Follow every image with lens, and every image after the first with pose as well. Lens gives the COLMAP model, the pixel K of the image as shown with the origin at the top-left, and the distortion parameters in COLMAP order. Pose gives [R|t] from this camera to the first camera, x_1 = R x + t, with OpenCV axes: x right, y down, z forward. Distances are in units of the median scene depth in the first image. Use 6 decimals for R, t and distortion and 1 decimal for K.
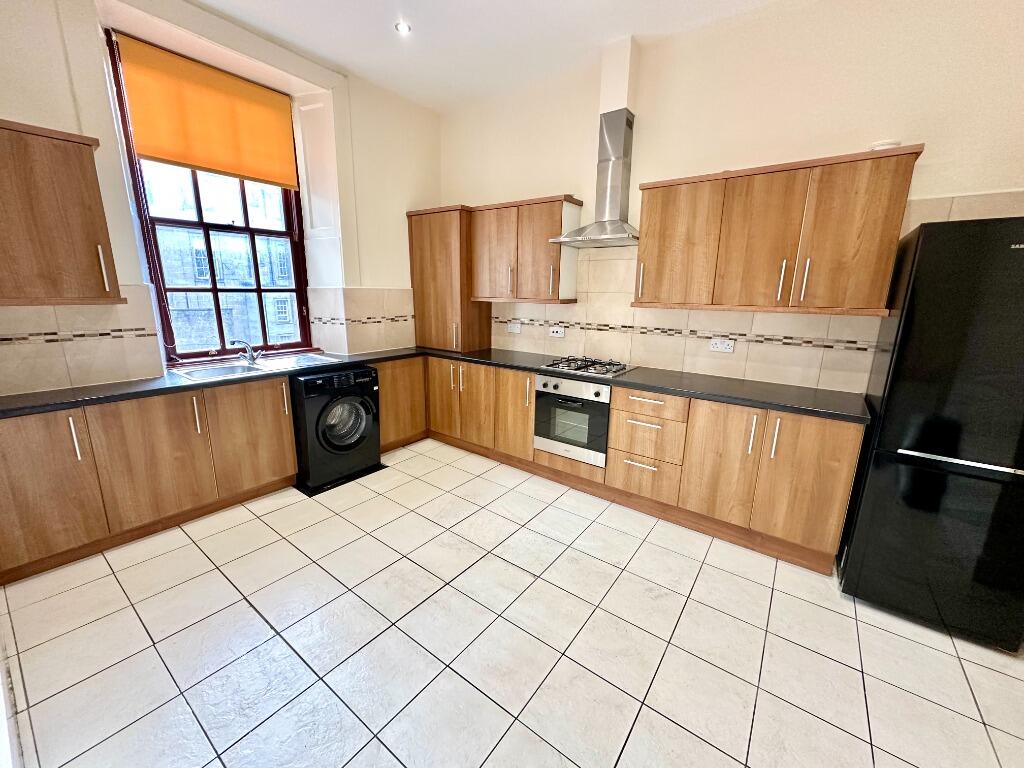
lens RADIAL K [[409.1, 0, 511.6], [0, 409.1, 383.9], [0, 0, 1]] dist [-0.001405, 0.000278]
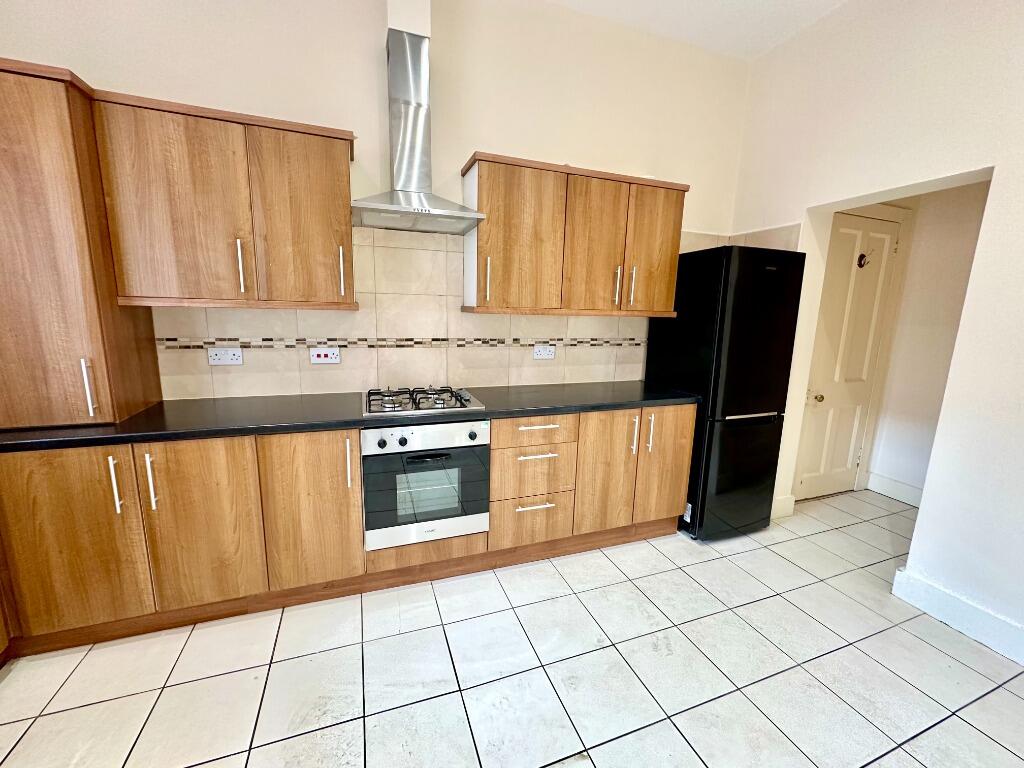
lens RADIAL K [[409.1, 0, 511.6], [0, 409.1, 383.9], [0, 0, 1]] dist [-0.001405, 0.000278]
pose [[0.547393, -0.153096, 0.822753, -0.323845], [0.171279, 0.982809, 0.068924, -0.100644], [-0.819161, 0.103192, 0.564205, 0.535710]]
